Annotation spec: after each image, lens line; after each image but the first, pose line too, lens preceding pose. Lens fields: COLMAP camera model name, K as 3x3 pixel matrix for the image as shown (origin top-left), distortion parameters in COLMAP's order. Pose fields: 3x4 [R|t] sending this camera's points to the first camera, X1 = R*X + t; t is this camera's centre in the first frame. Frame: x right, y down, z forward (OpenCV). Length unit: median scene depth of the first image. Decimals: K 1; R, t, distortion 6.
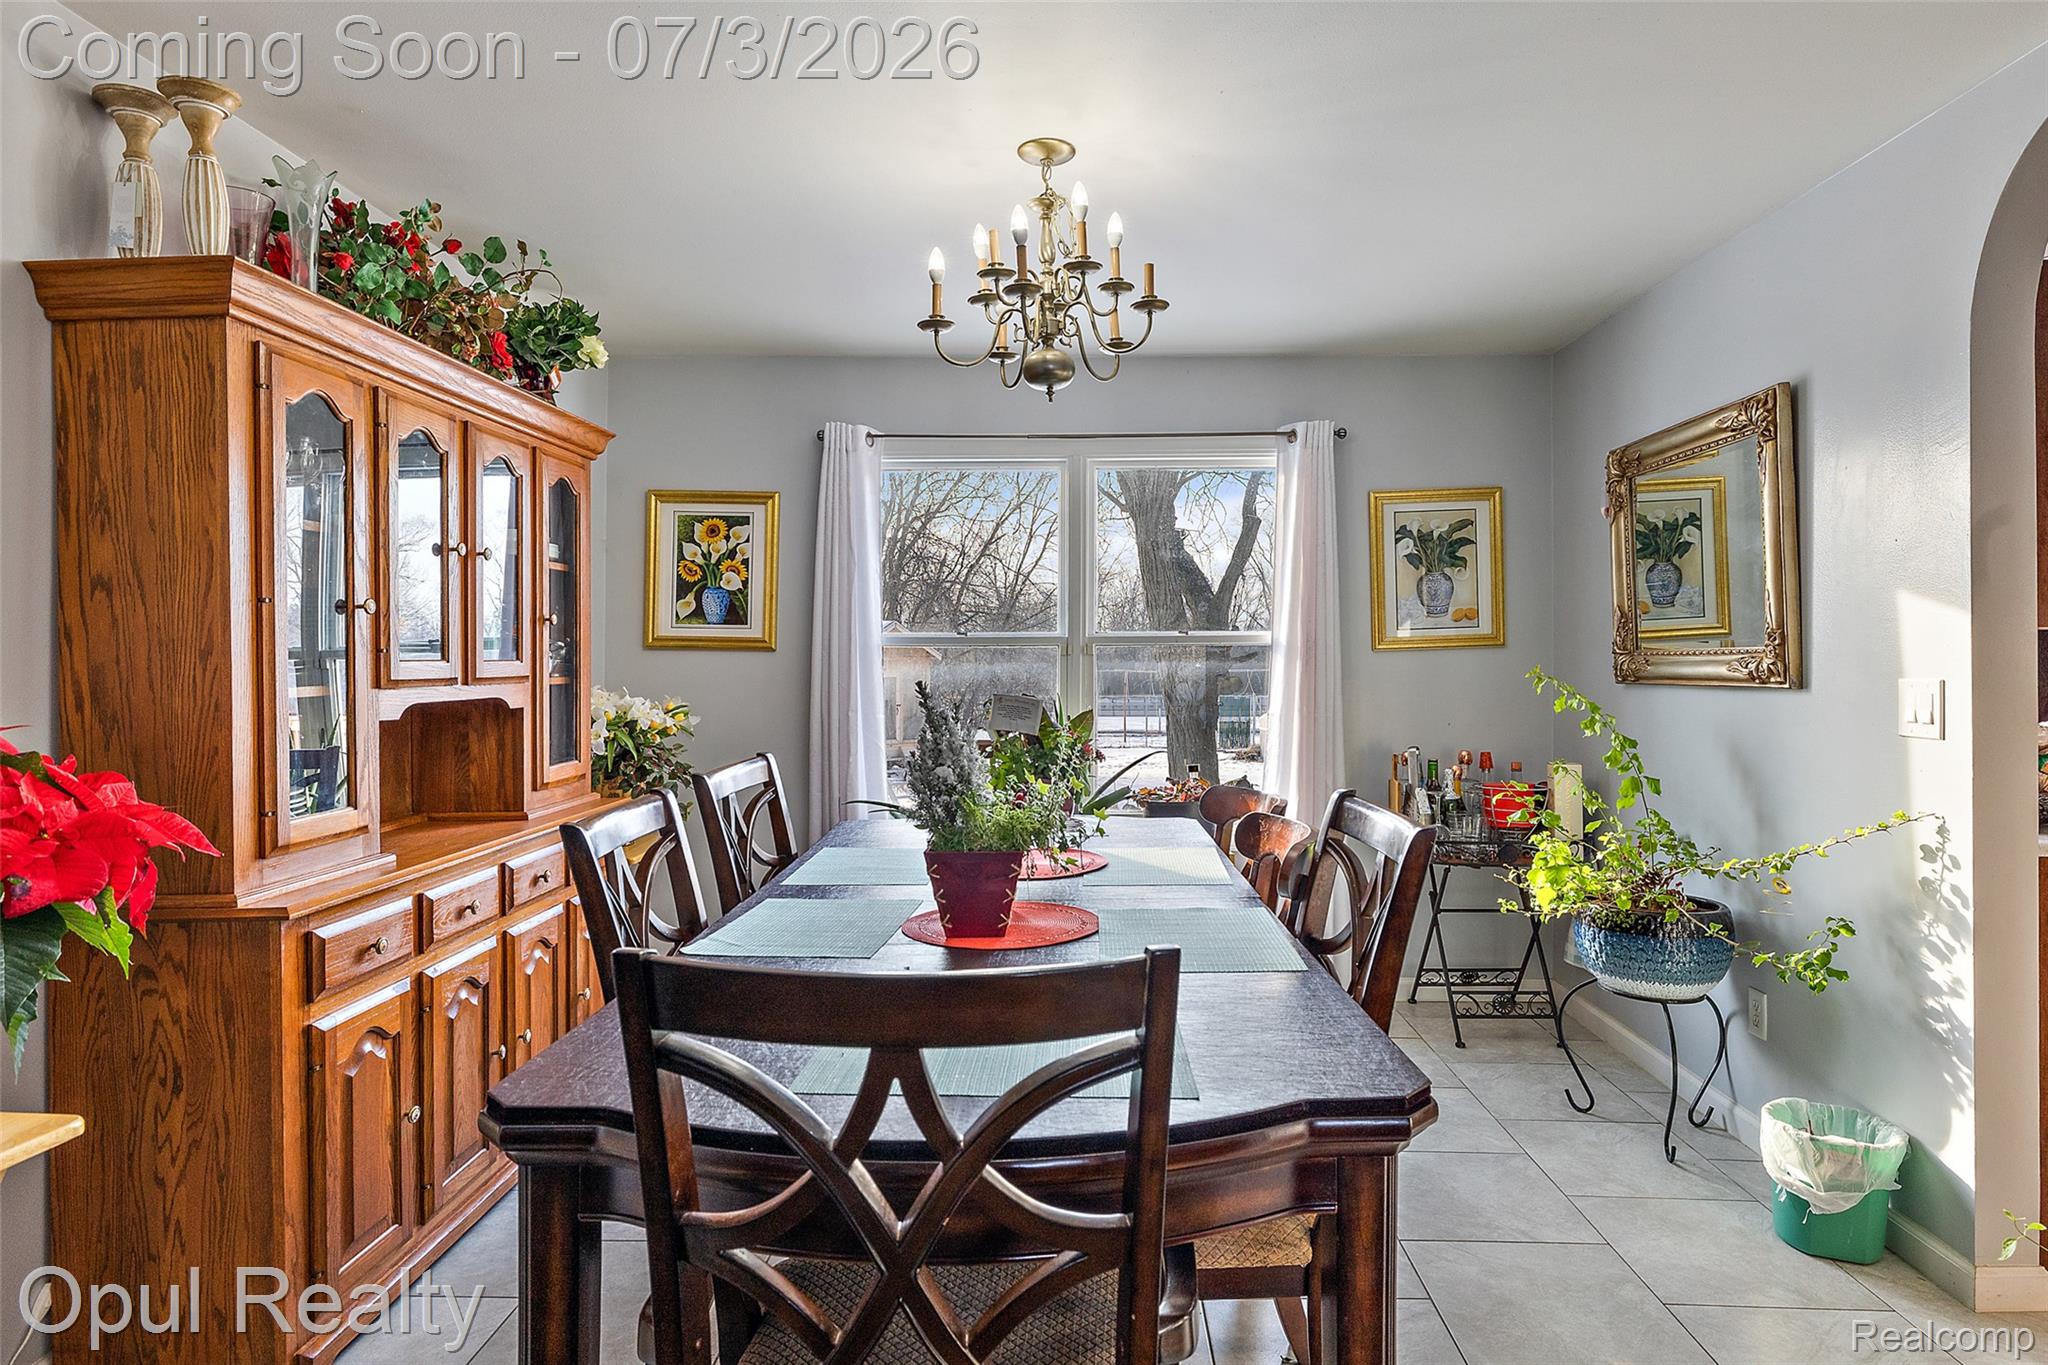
lens RADIAL K [[1115.8, 0, 1026.7], [0, 1115.8, 666.5], [0, 0, 1]] dist [-0.001427, -0.000180]
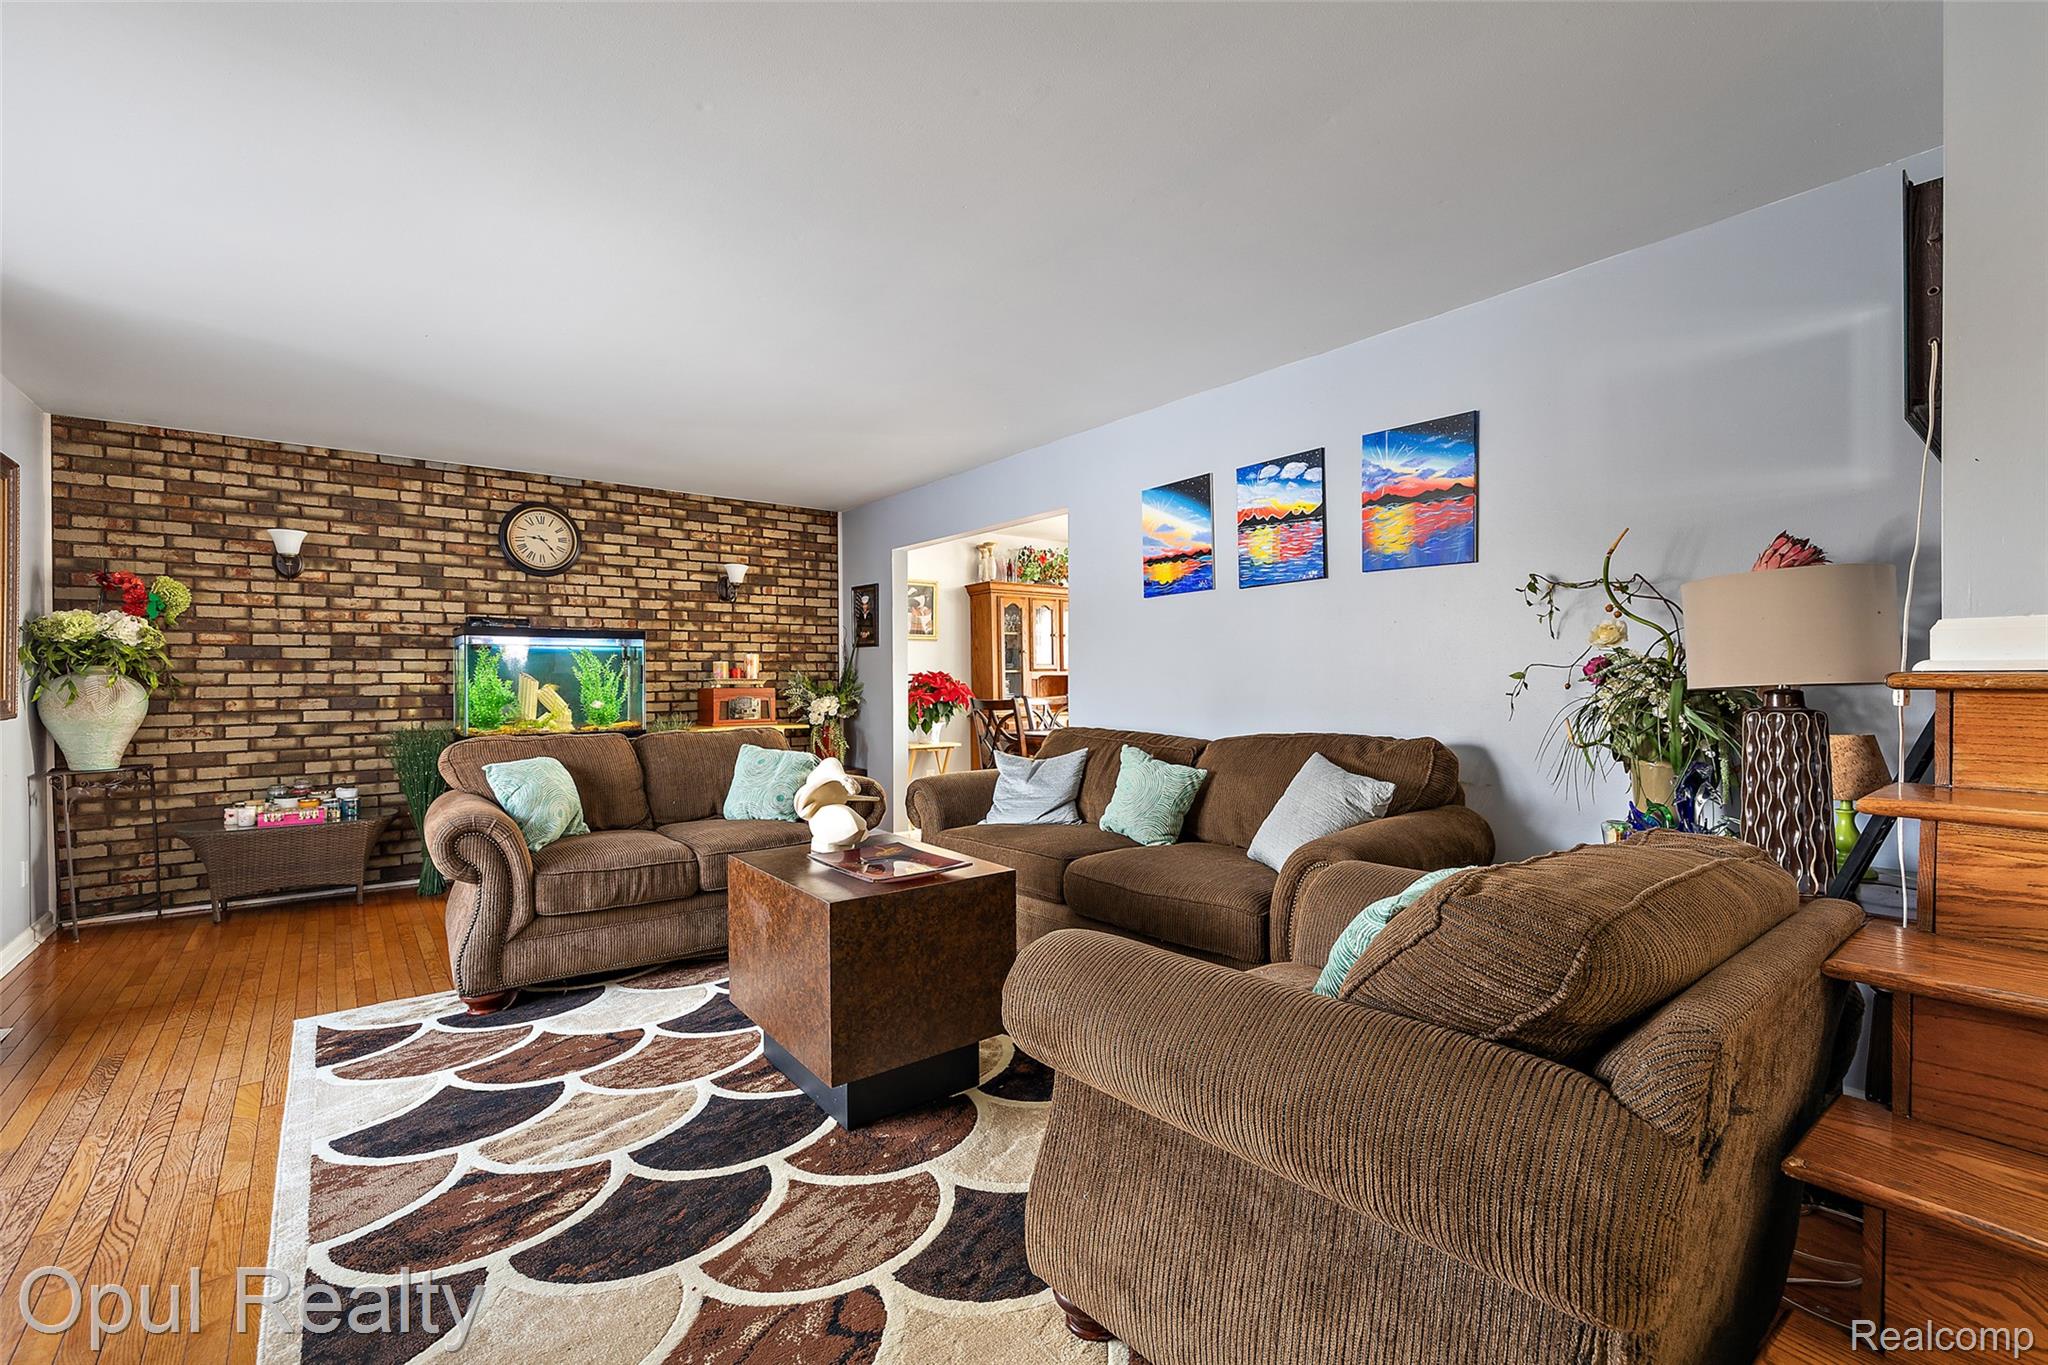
lens RADIAL K [[881.2, 0, 1021.4], [0, 881.2, 680.8], [0, 0, 1]] dist [0.002485, 0.000112]
pose [[0.655438, 0.004224, -0.755237, 2.136212], [0.001409, 0.999976, 0.006816, 0.038687], [0.755248, -0.005532, 0.655416, -1.331910]]
